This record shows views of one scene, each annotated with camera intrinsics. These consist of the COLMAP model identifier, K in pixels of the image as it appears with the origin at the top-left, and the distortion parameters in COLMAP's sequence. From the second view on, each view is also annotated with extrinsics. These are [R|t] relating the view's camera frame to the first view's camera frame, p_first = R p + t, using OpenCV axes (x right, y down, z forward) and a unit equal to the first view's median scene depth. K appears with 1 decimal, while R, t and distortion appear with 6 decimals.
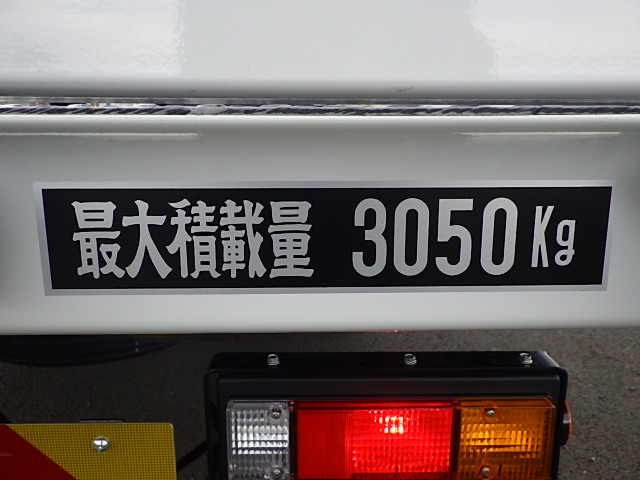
lens RADIAL K [[518.5, 0, 319.3], [0, 518.5, 240.8], [0, 0, 1]] dist [0.007623, -0.014249]
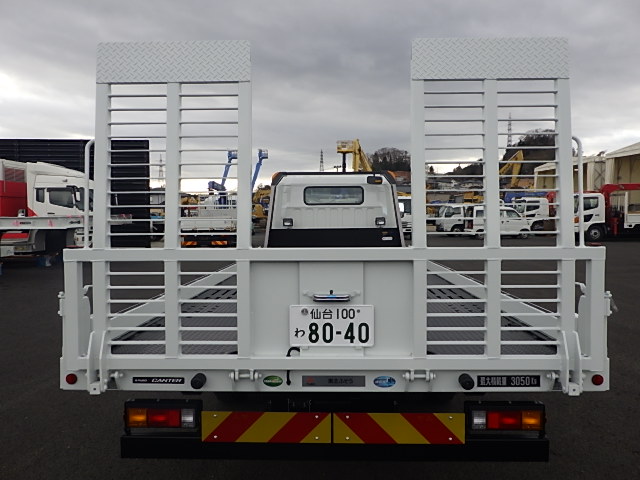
lens RADIAL K [[518.5, 0, 321.1], [0, 518.5, 239.2], [0, 0, 1]] dist [0.007623, -0.014249]
pose [[0.999133, -0.005633, -0.041261, -2.703548], [-0.001524, 0.985200, -0.171399, -0.838668], [0.041615, 0.171314, 0.984337, -8.002869]]
